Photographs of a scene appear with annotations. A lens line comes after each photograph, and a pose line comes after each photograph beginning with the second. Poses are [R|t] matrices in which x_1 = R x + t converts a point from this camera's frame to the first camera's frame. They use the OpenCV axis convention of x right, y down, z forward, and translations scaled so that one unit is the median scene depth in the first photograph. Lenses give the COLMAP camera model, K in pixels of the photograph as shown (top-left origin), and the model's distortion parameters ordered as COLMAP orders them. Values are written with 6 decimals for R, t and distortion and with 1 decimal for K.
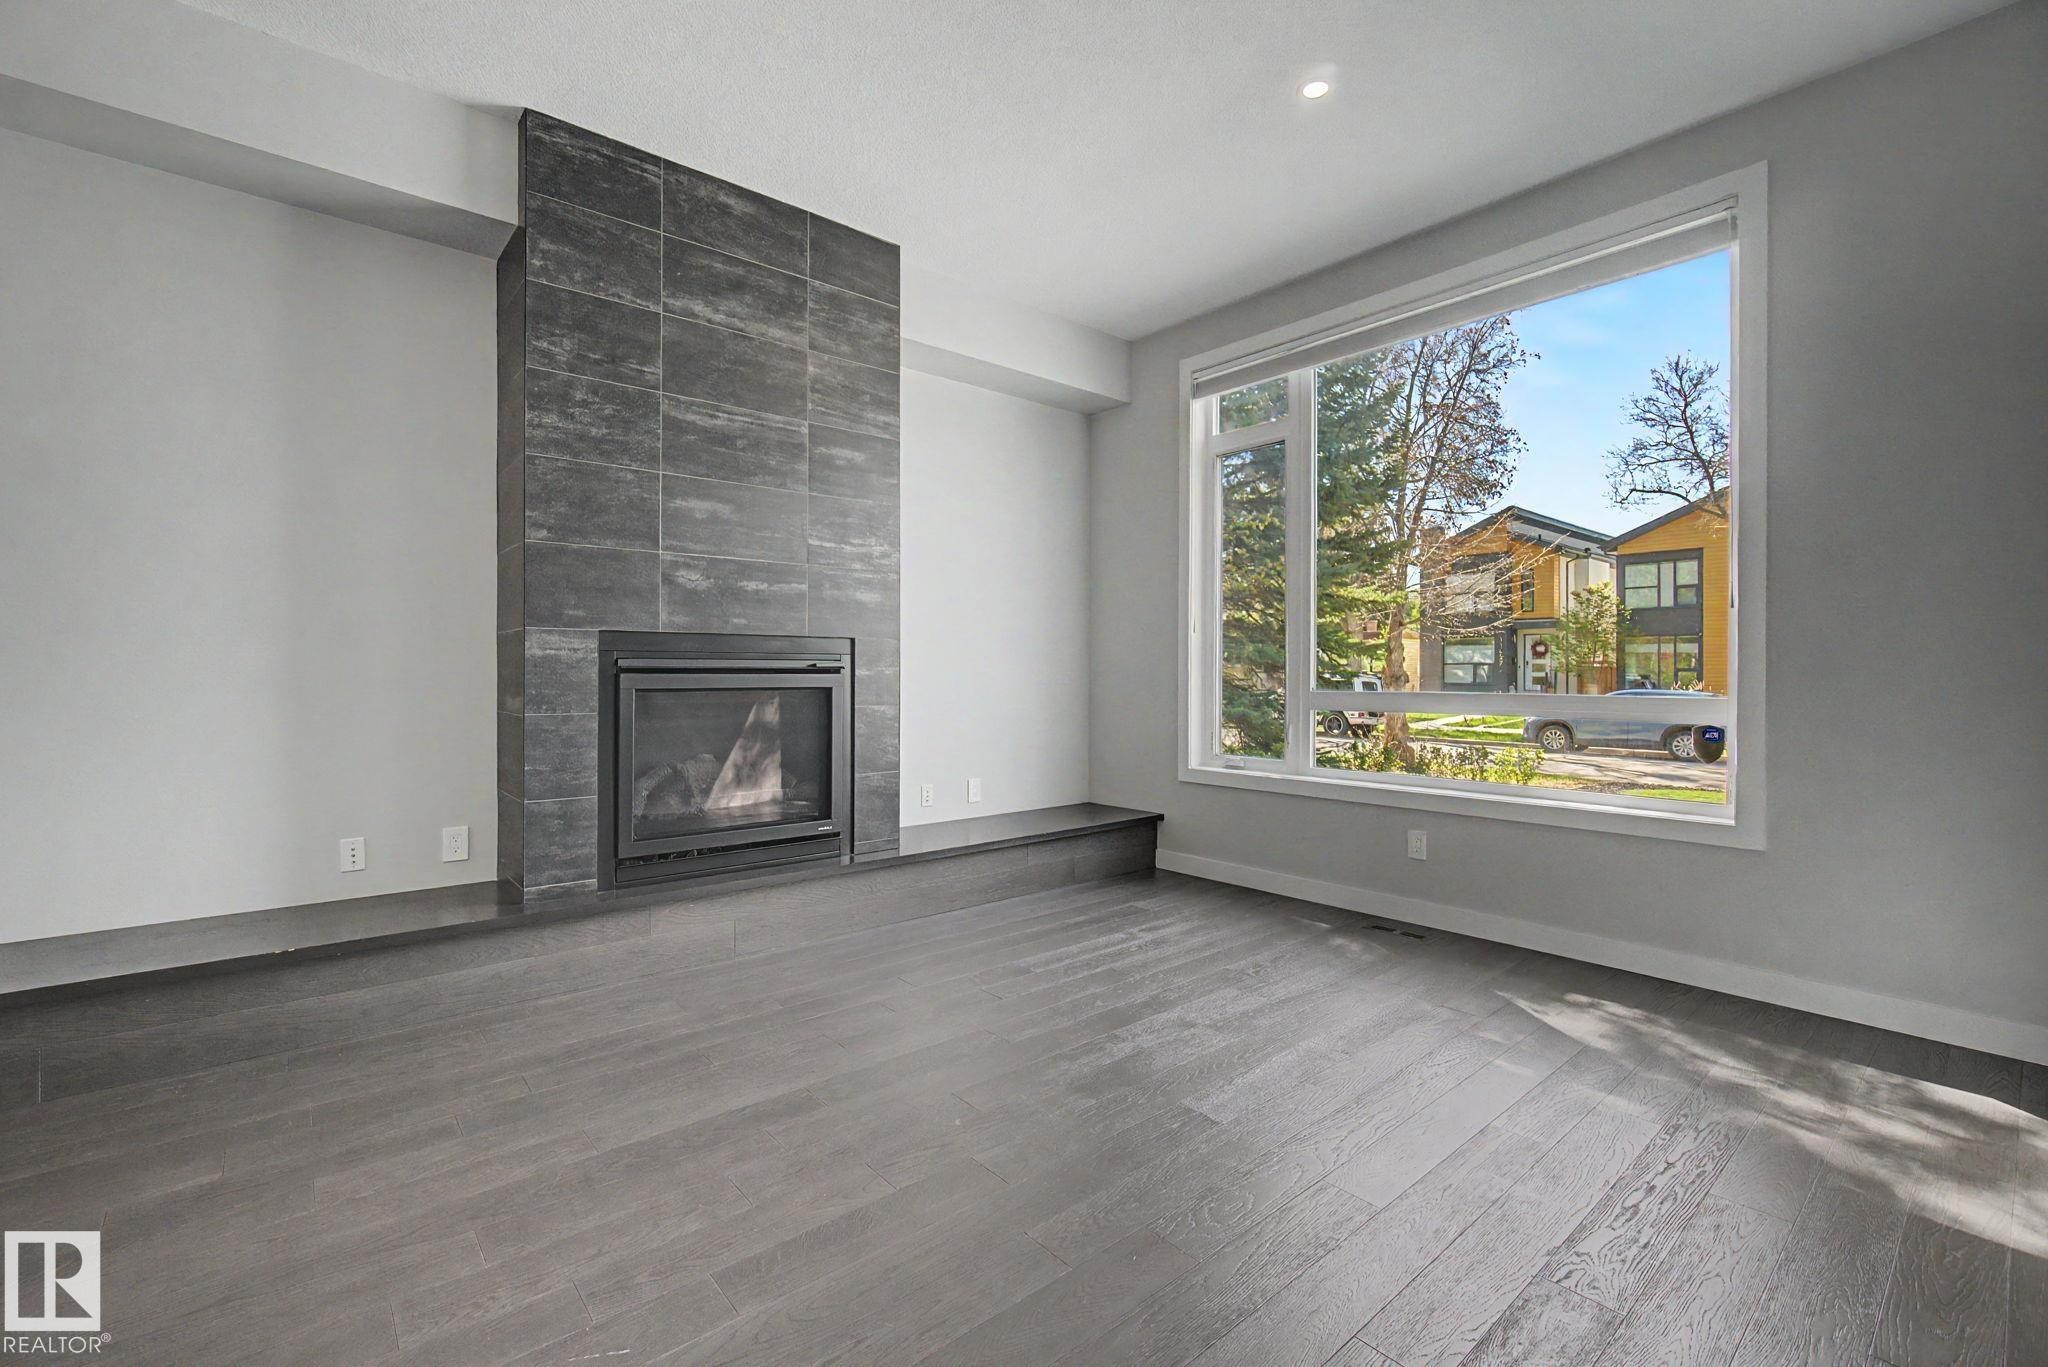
lens RADIAL K [[880.3, 0, 1023.2], [0, 880.3, 674.9], [0, 0, 1]] dist [-0.003295, 0.000629]
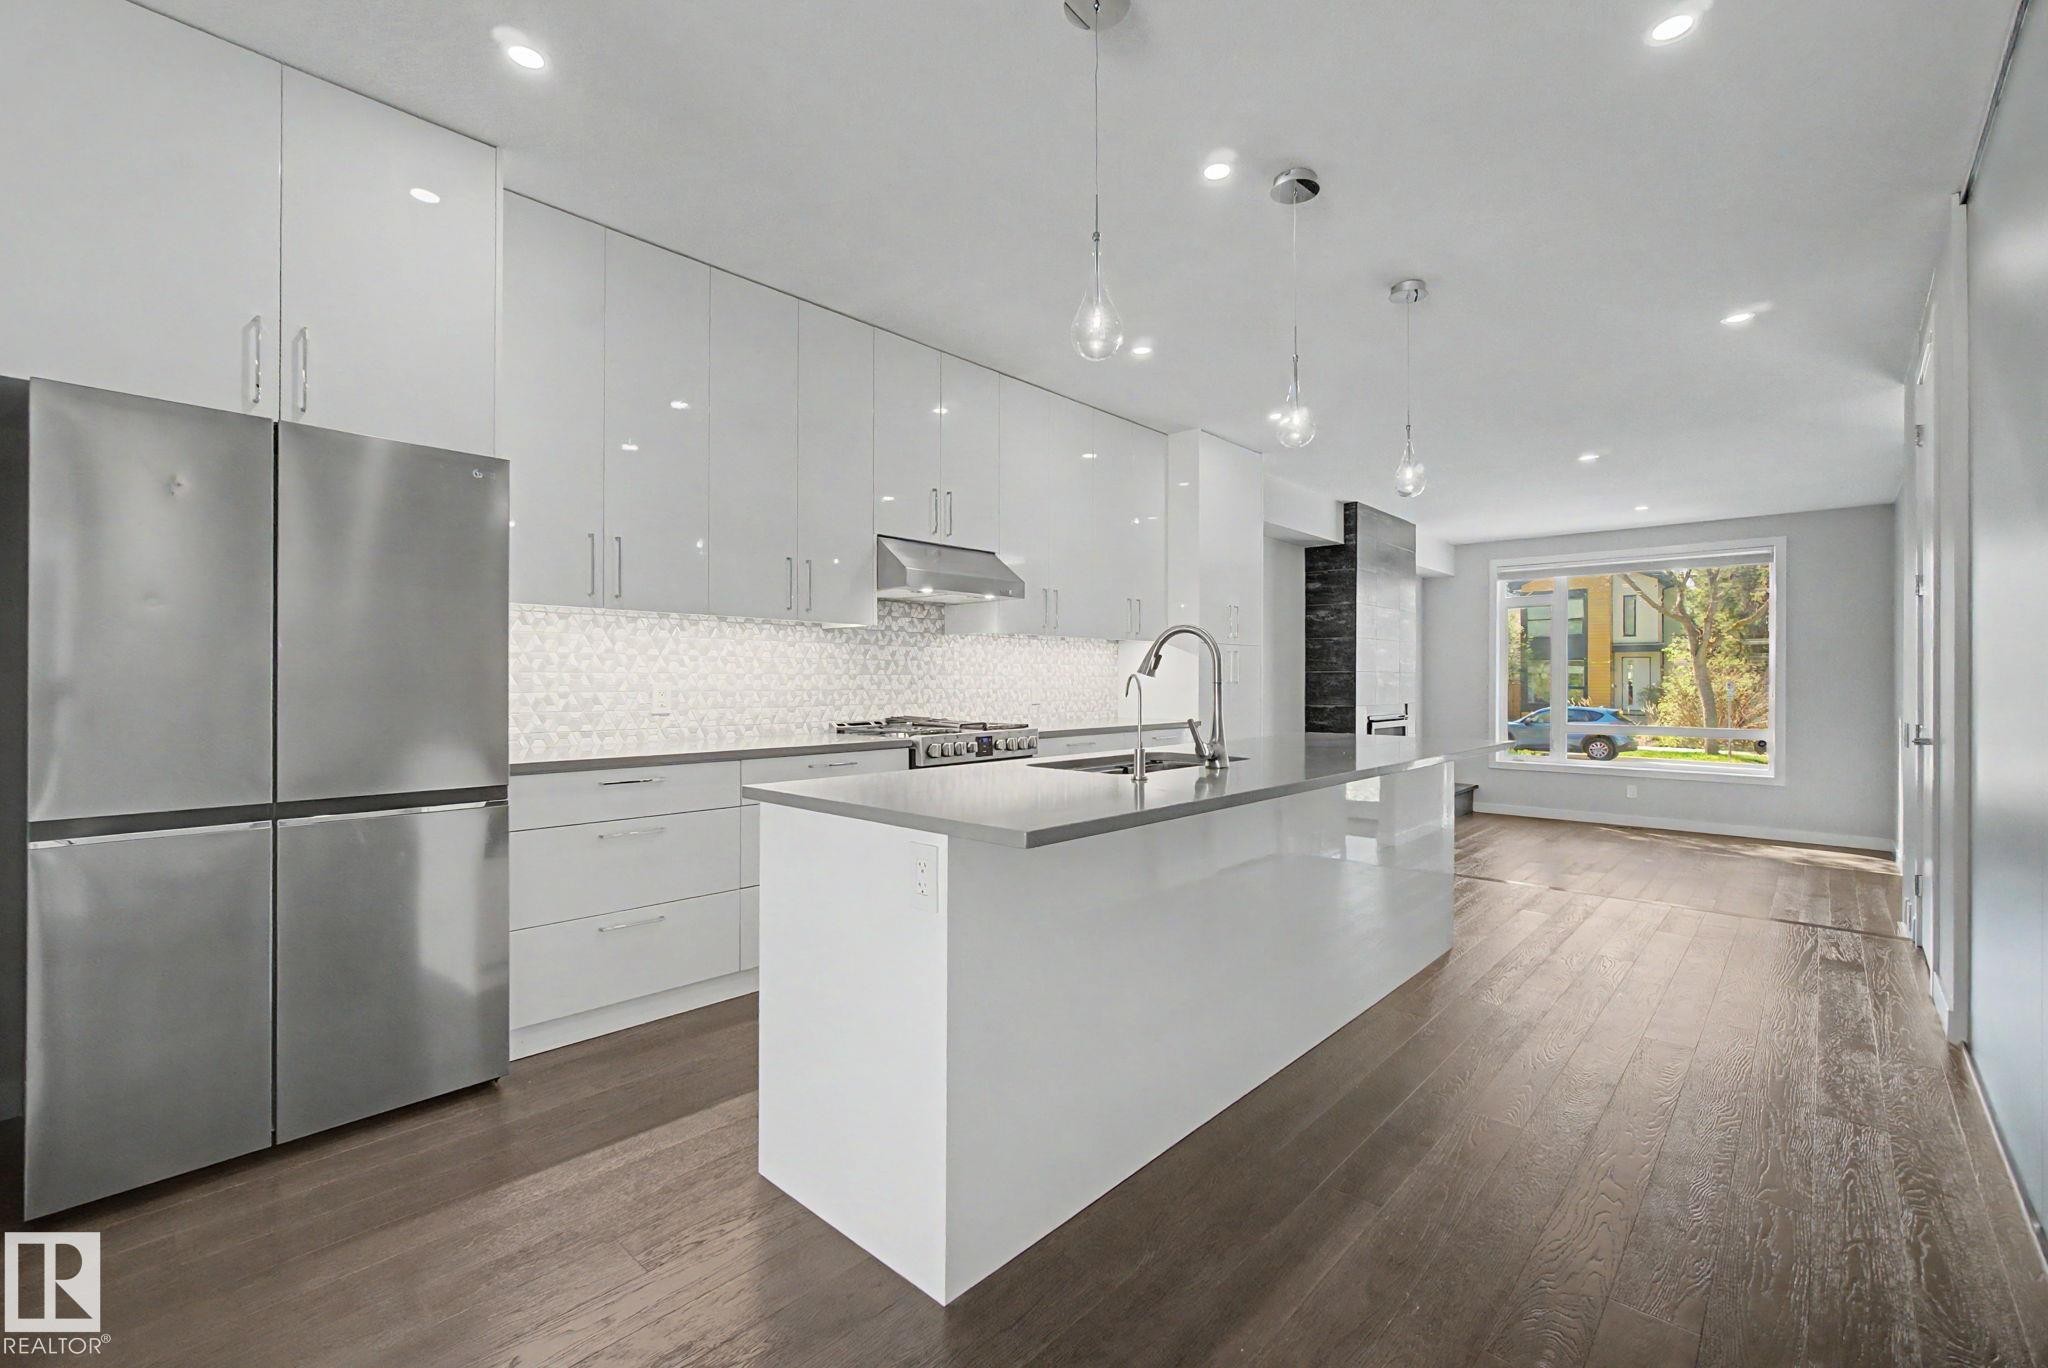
lens RADIAL K [[880.3, 0, 1019.4], [0, 880.3, 680.2], [0, 0, 1]] dist [-0.003295, 0.000629]
pose [[0.992612, 0.000814, 0.121325, -1.405660], [-0.000343, 0.999992, -0.003903, -0.089251], [-0.121328, 0.003832, 0.992605, -1.080805]]
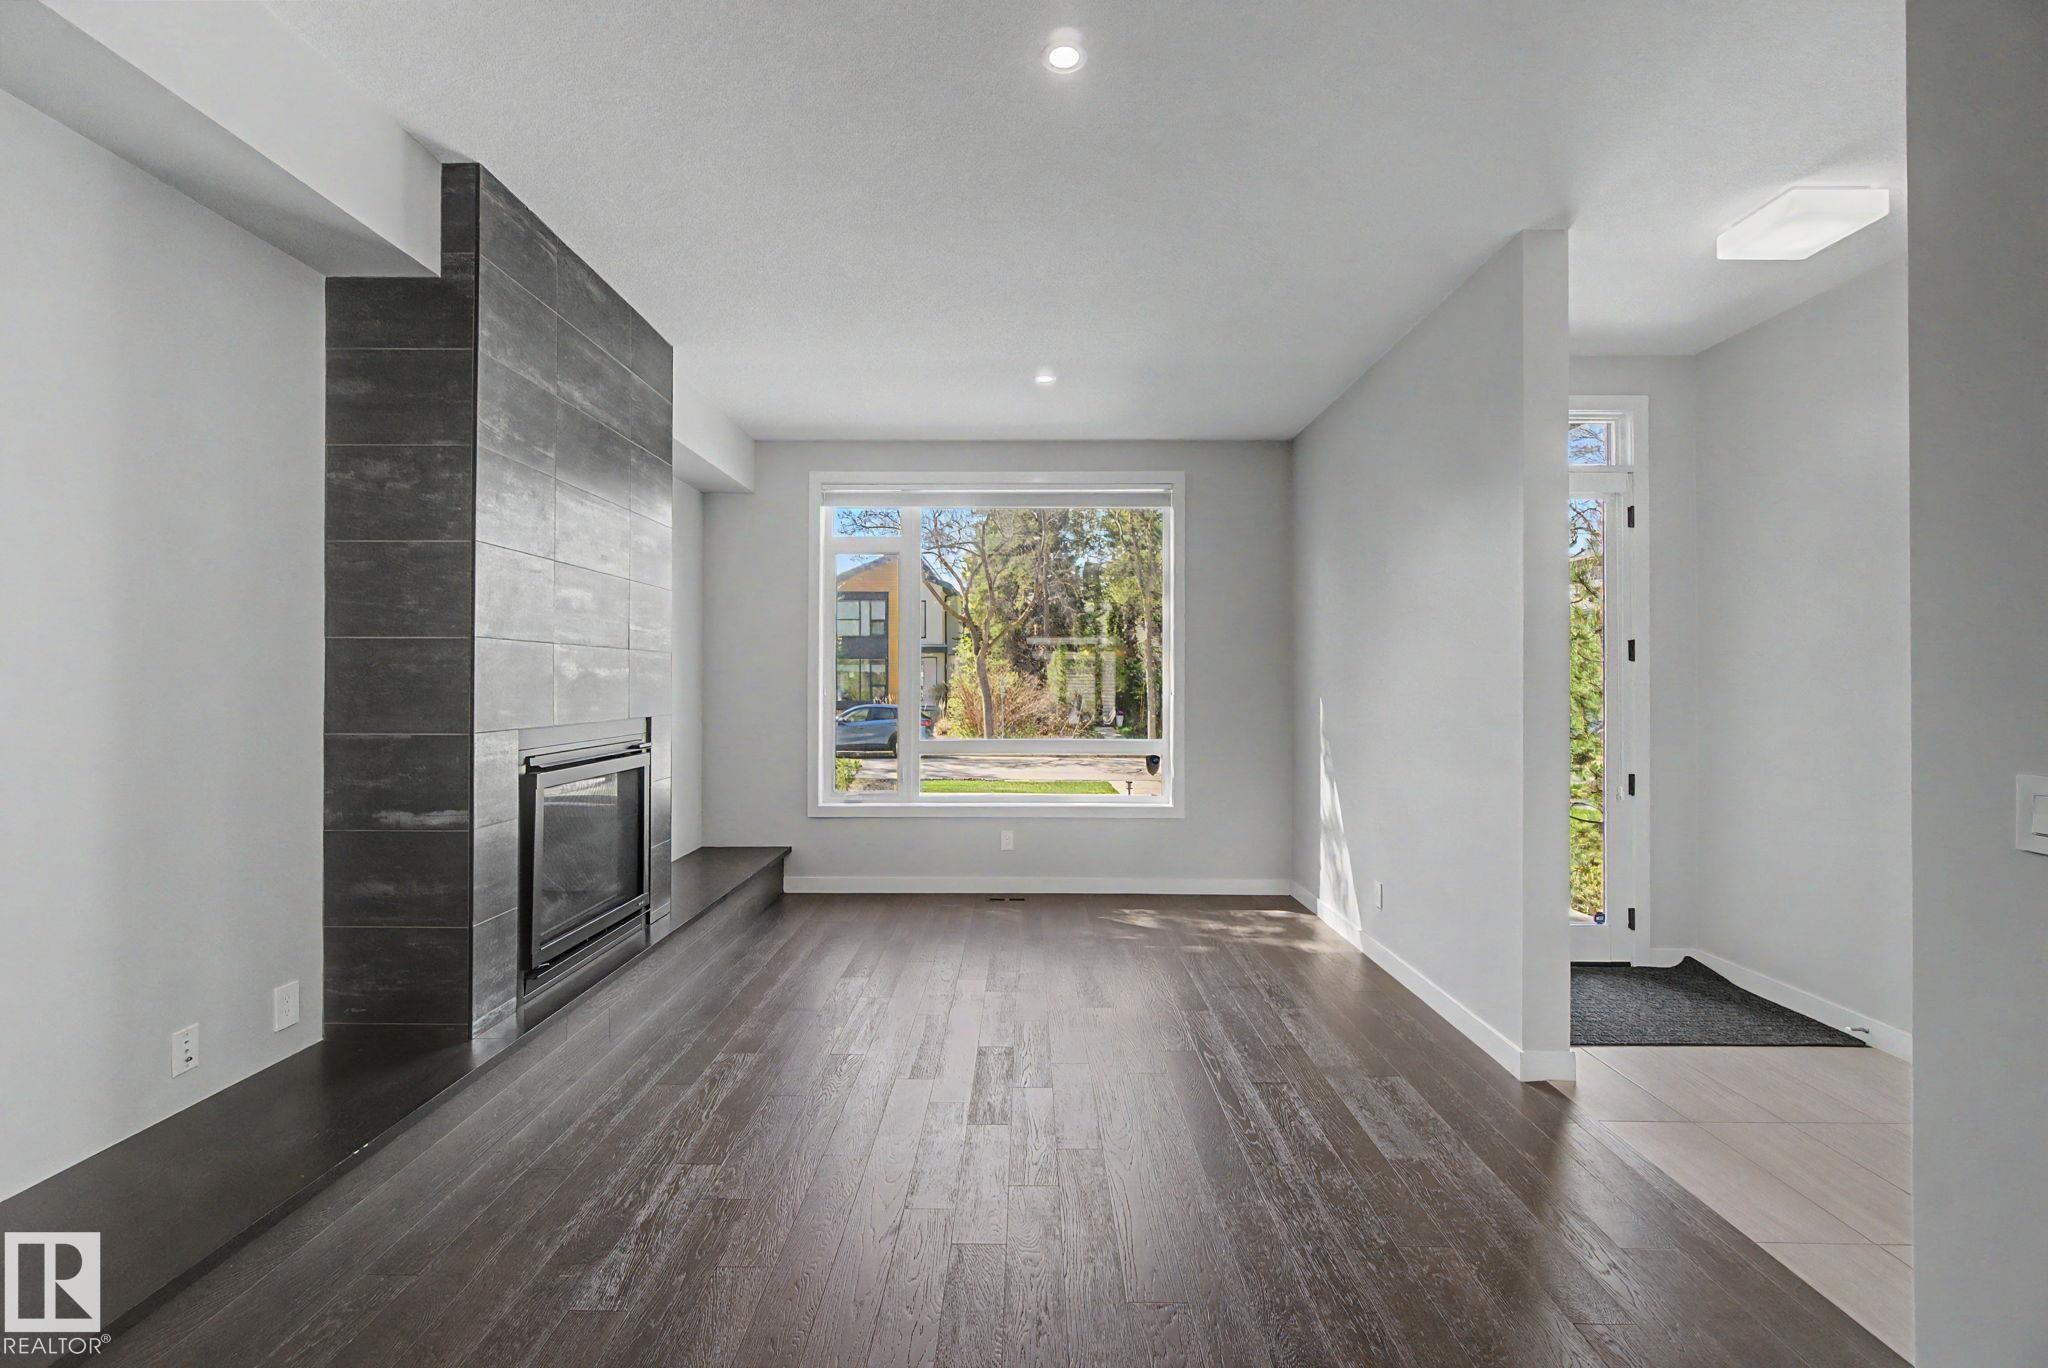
lens RADIAL K [[880.3, 0, 1023.9], [0, 880.3, 677.5], [0, 0, 1]] dist [-0.003295, 0.000629]
pose [[0.652857, 0.000936, 0.757481, -0.672380], [0.004740, 0.999975, -0.005321, -0.078769], [-0.757467, 0.007064, 0.652836, -0.016284]]
